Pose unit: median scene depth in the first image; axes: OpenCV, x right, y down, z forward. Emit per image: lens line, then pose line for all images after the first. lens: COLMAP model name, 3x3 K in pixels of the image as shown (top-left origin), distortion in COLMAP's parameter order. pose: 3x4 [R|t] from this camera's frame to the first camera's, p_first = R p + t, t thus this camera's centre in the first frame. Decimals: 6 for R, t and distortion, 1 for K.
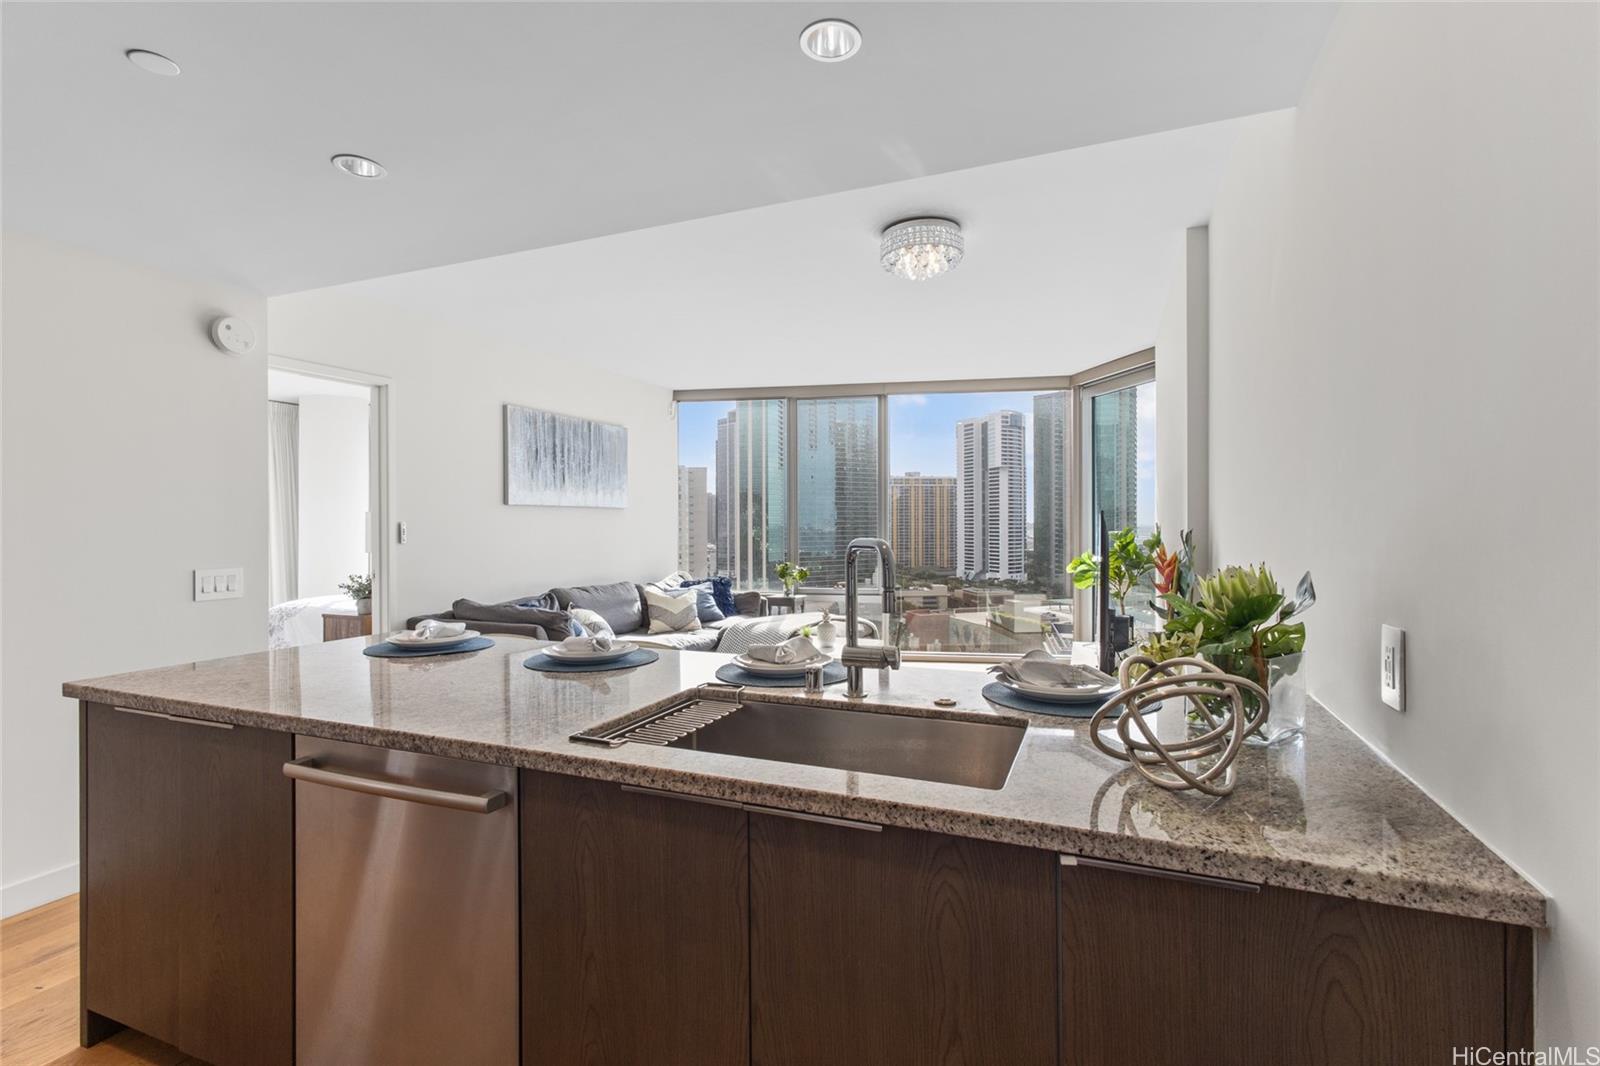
lens RADIAL K [[750.9, 0, 803.7], [0, 750.9, 521.6], [0, 0, 1]] dist [-0.002947, -0.000641]
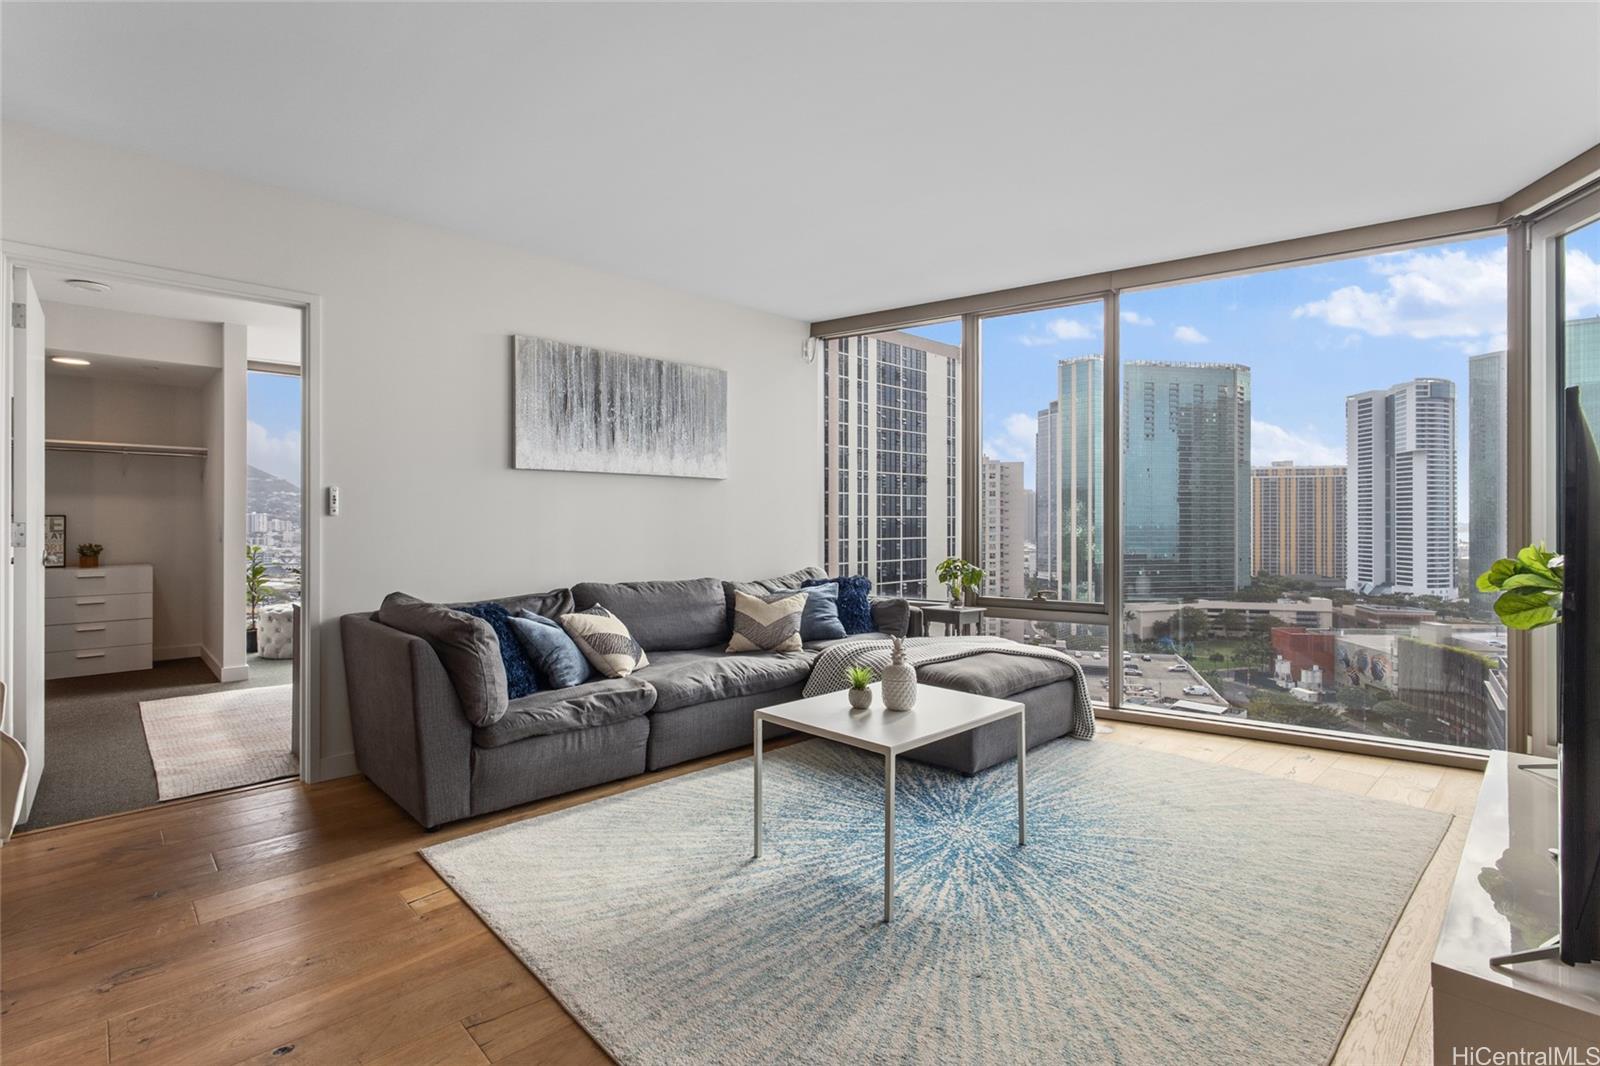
lens RADIAL K [[750.9, 0, 803.7], [0, 750.9, 521.6], [0, 0, 1]] dist [-0.002947, -0.000641]
pose [[0.908576, 0.003395, -0.417705, 0.144726], [-0.003150, 0.999994, 0.001274, 0.023012], [0.417707, 0.000158, 0.908582, 0.356418]]
